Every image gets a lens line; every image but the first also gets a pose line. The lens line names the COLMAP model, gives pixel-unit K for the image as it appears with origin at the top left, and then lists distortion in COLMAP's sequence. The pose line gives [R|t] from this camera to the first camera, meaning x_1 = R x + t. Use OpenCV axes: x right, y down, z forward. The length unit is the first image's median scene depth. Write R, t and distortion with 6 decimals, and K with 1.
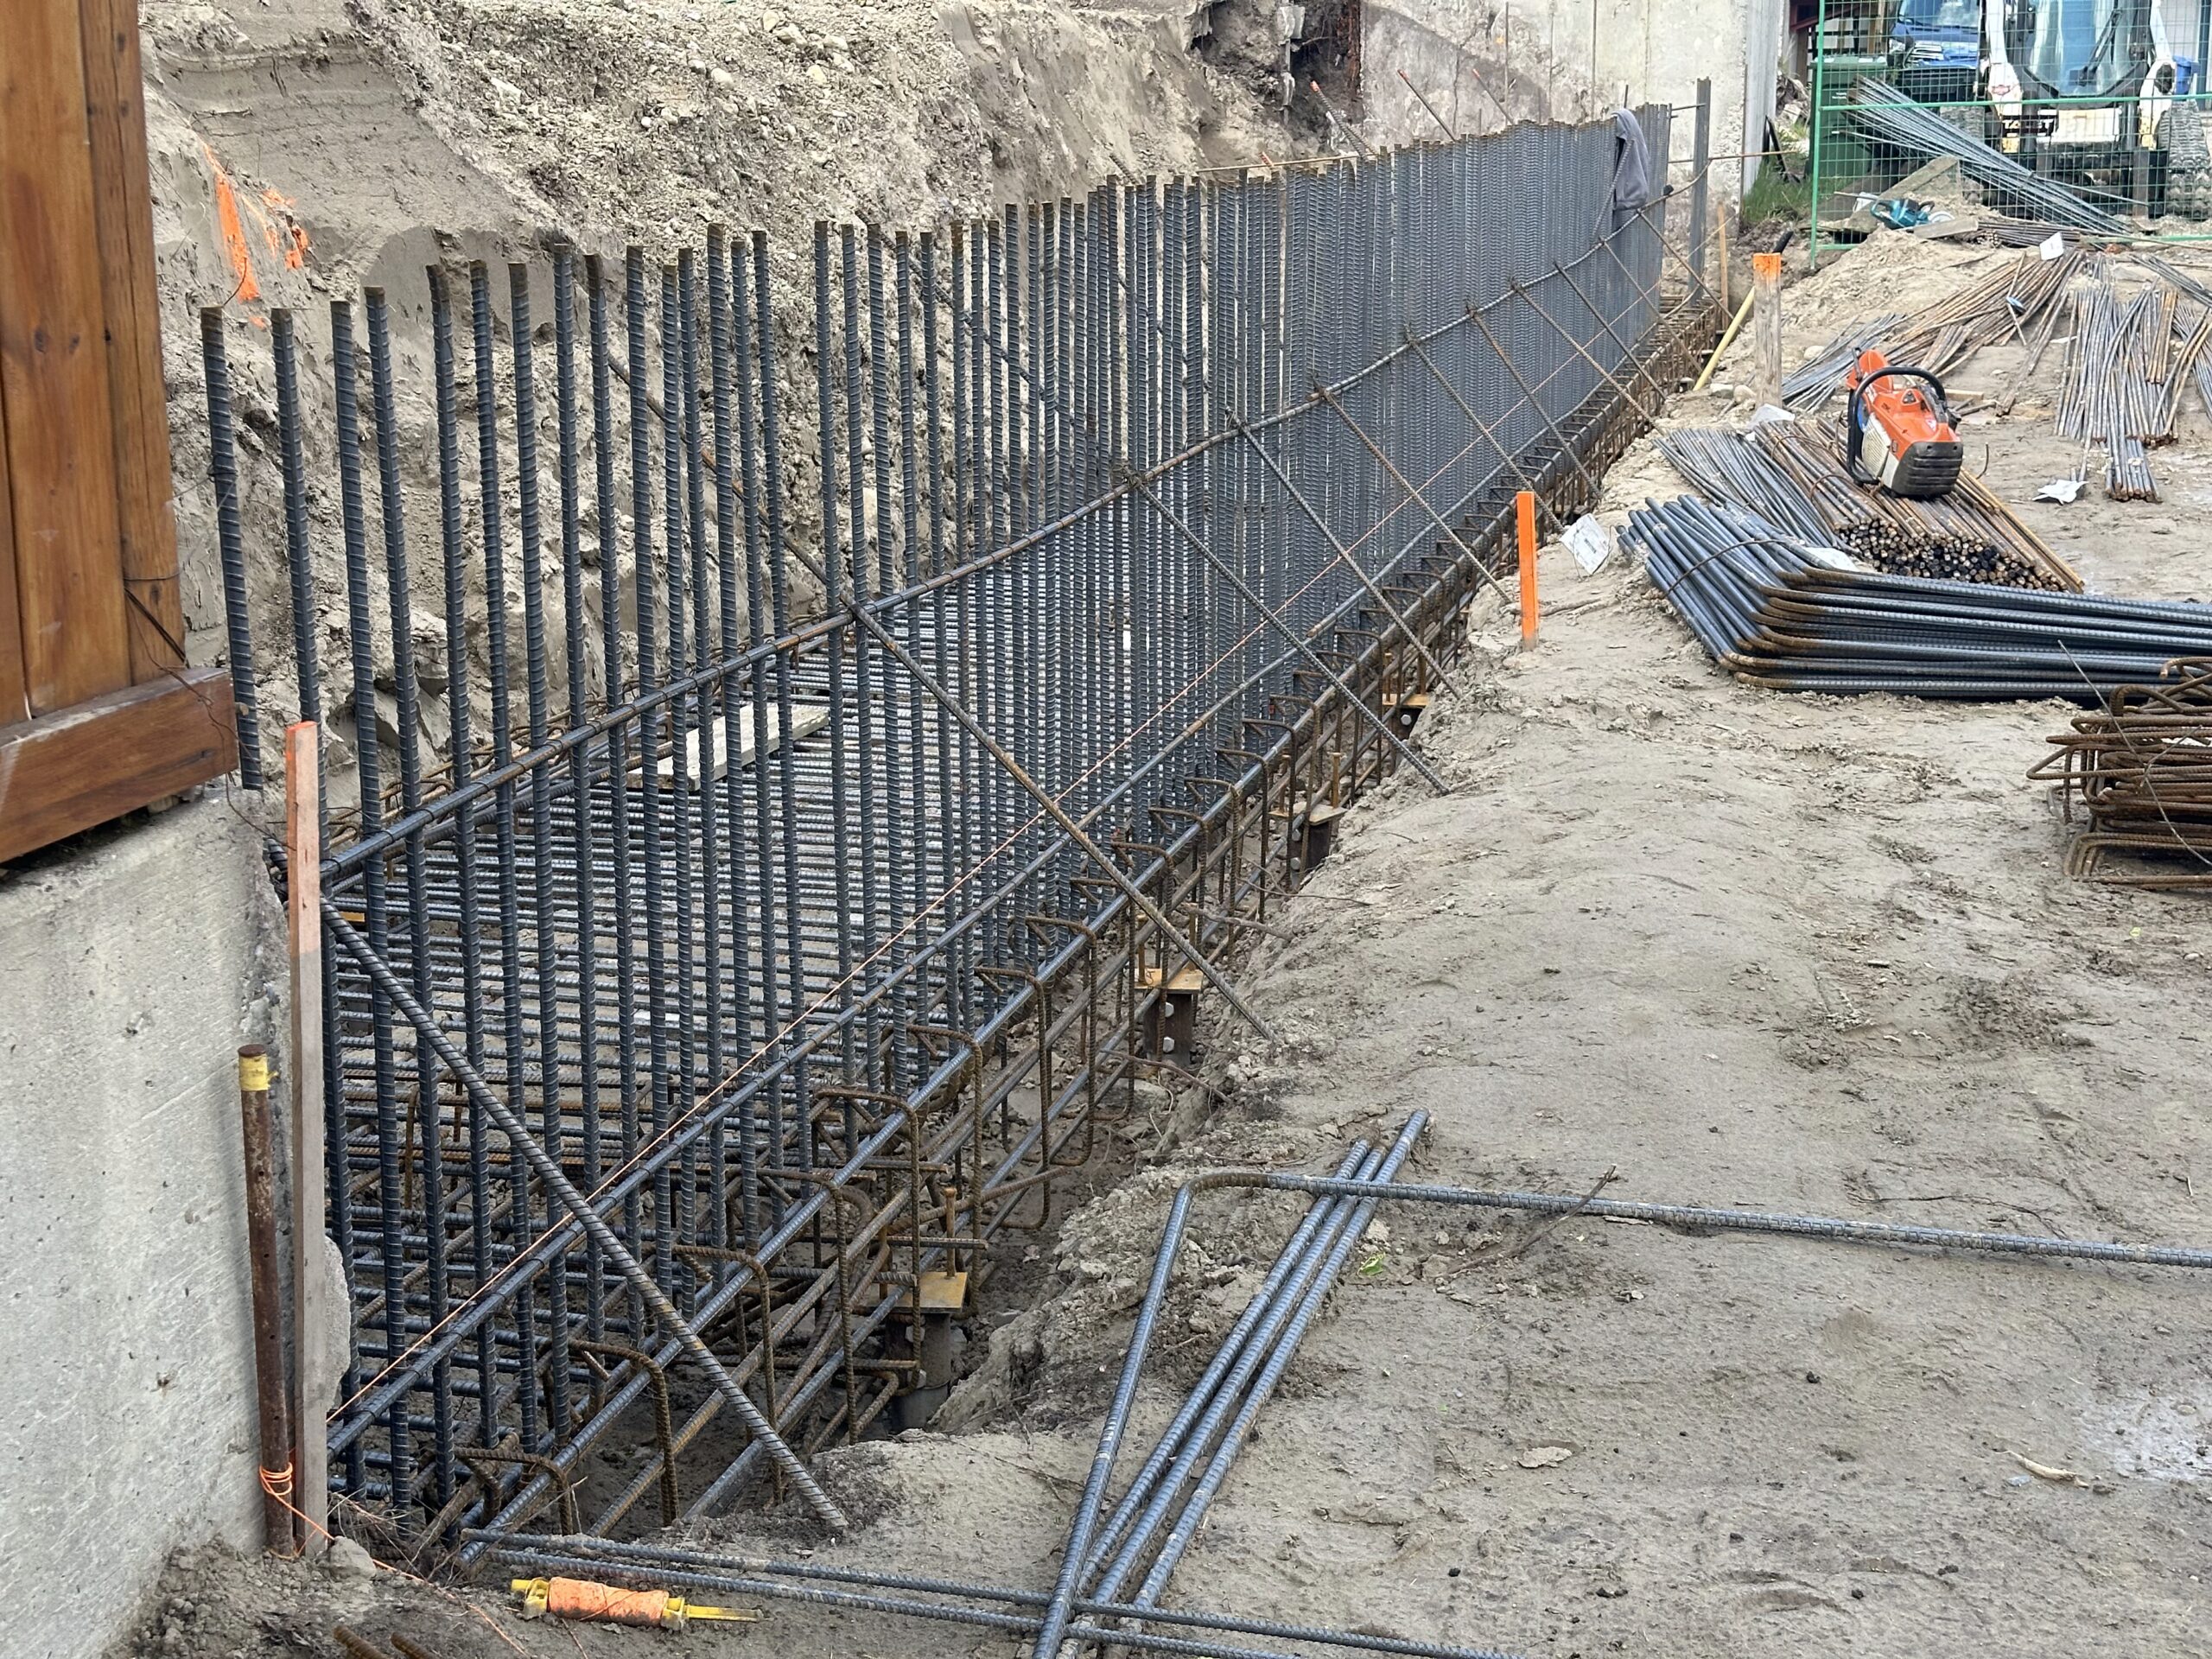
lens RADIAL K [[3105.9, 0, 1106.0], [0, 3105.9, 829.5], [0, 0, 1]] dist [0.245602, -0.961738]
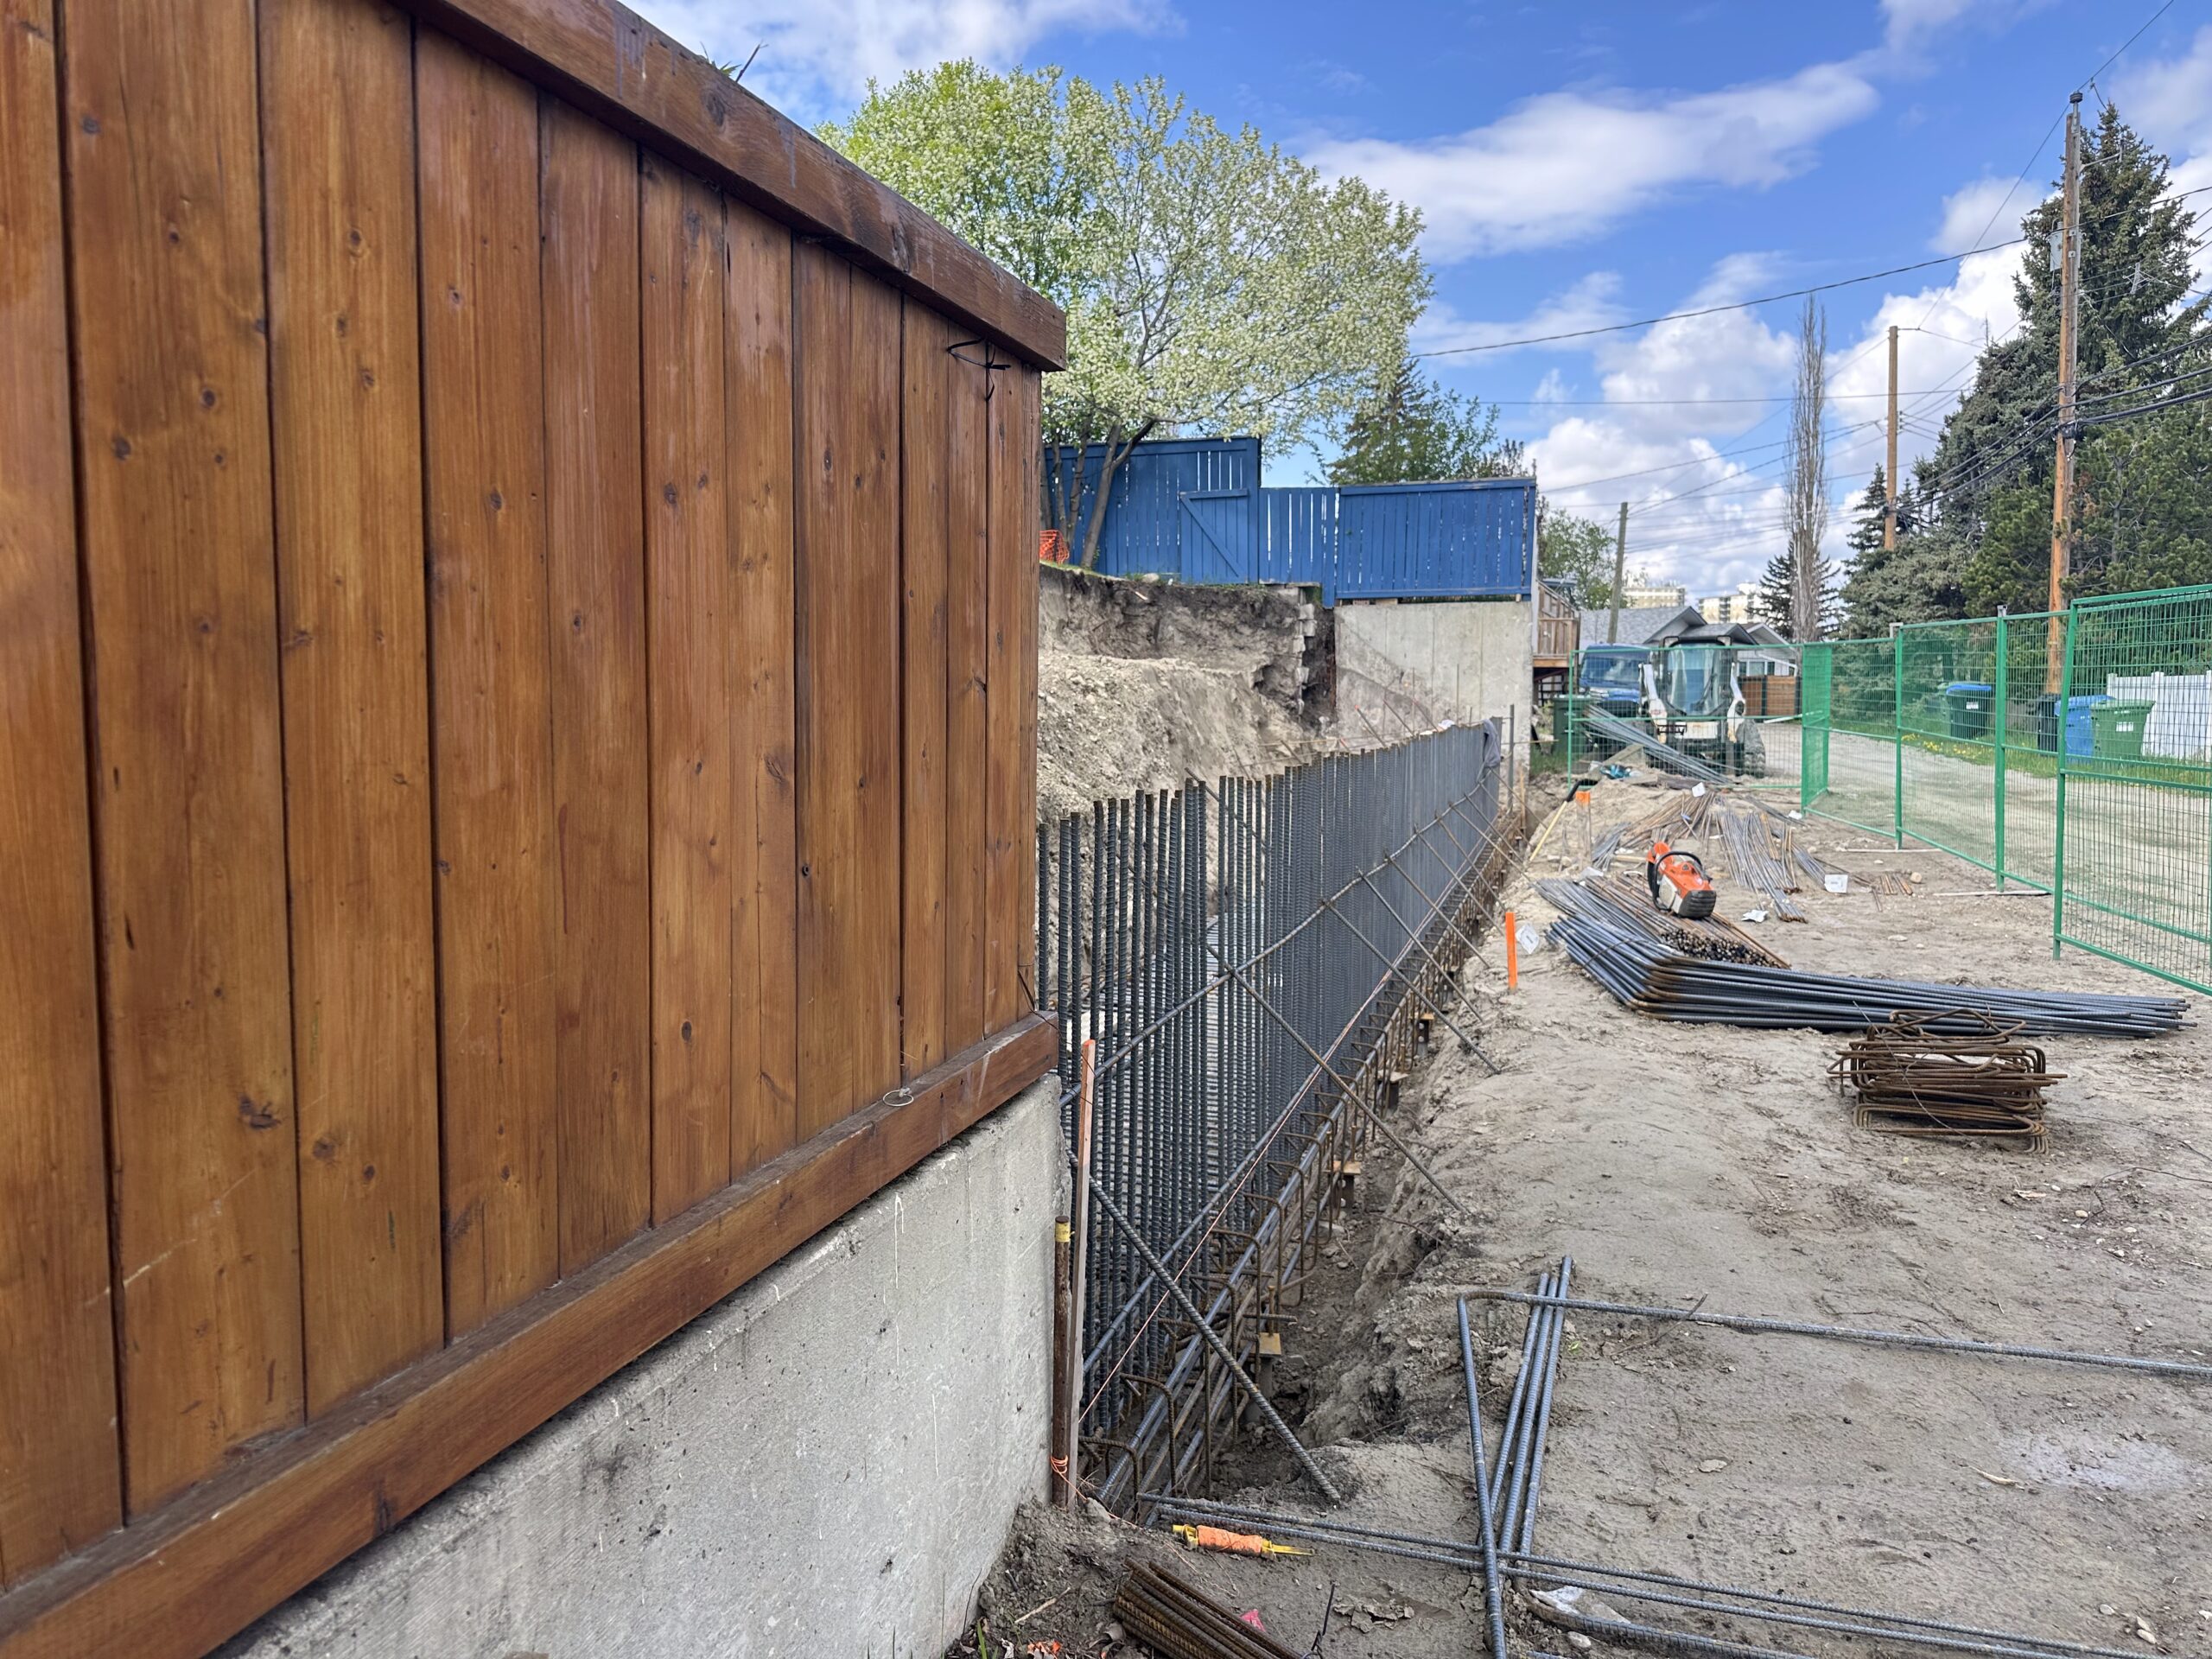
lens RADIAL K [[1565.5, 0, 1106.0], [0, 1565.5, 829.5], [0, 0, 1]] dist [0.005084, -0.053514]
pose [[0.998259, 0.014009, -0.057289, -0.108997], [-0.022525, 0.988302, -0.150836, -0.011873], [0.054506, 0.151864, 0.986897, 0.031302]]
